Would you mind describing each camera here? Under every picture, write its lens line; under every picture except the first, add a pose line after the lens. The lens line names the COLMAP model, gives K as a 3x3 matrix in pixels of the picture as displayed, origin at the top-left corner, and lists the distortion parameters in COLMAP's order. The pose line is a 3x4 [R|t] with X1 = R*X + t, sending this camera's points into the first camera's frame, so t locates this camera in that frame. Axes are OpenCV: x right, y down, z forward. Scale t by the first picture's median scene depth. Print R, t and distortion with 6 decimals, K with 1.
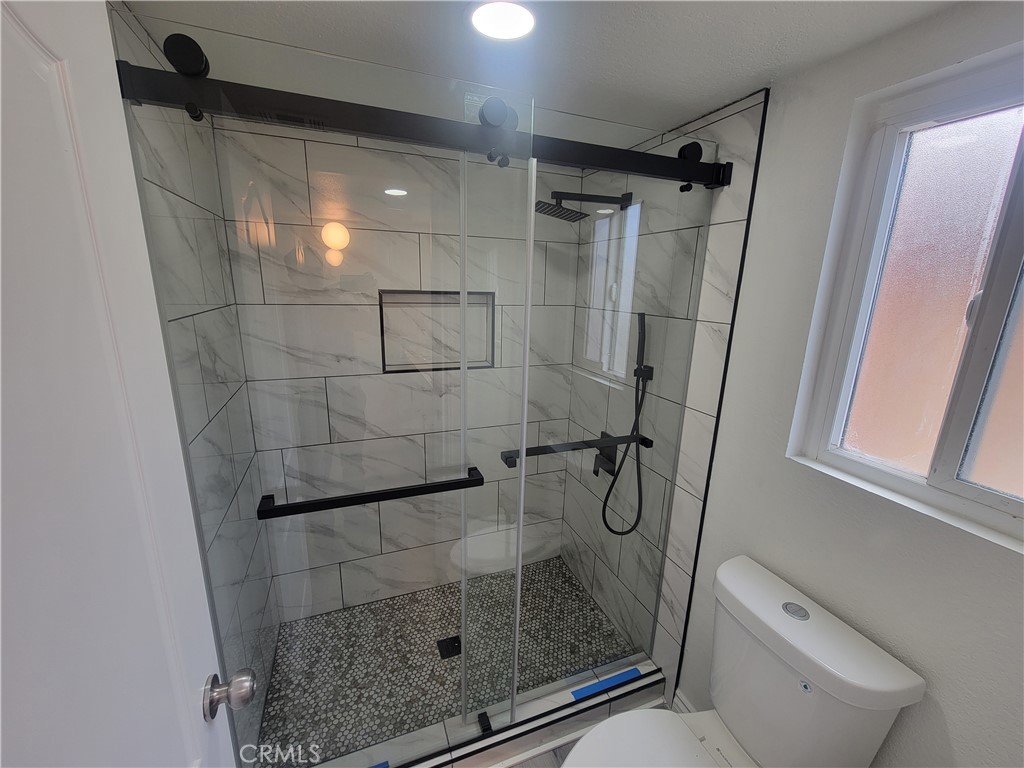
lens RADIAL K [[417.0, 0, 514.6], [0, 417.0, 386.7], [0, 0, 1]] dist [0.000075, -0.000014]
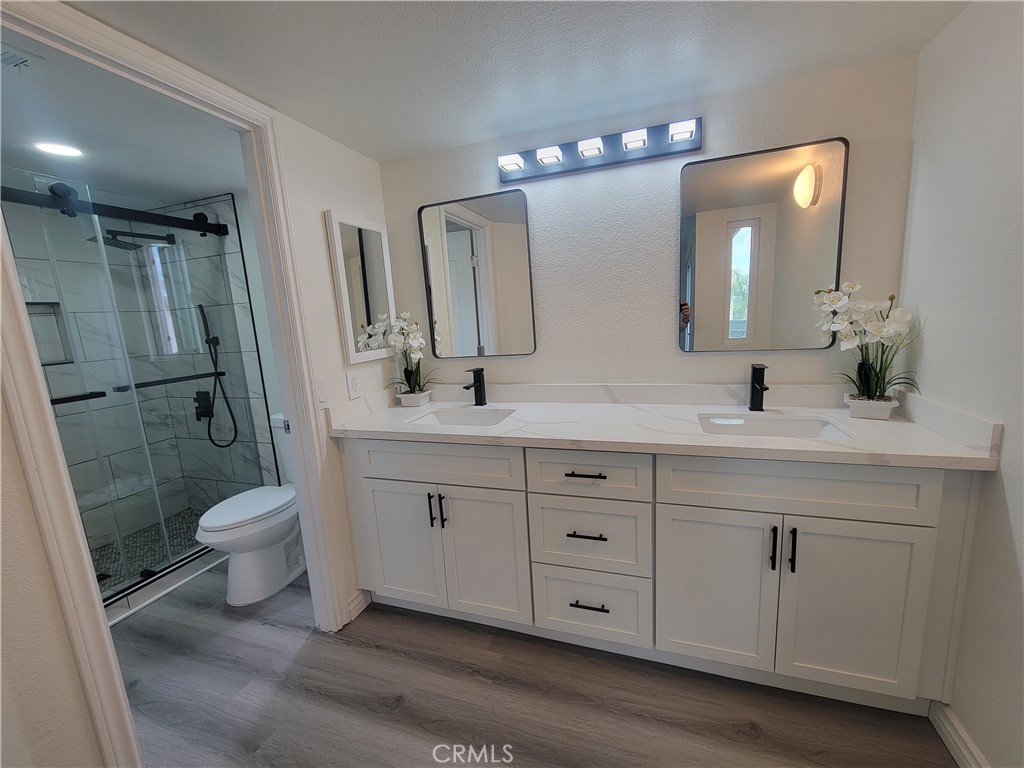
lens RADIAL K [[425.6, 0, 511.2], [0, 425.6, 389.4], [0, 0, 1]] dist [-0.001366, -0.000071]
pose [[0.656495, -0.197856, 0.727919, -0.195063], [0.257145, 0.965887, 0.030624, 0.443113], [-0.709147, 0.167076, 0.684978, -1.054161]]
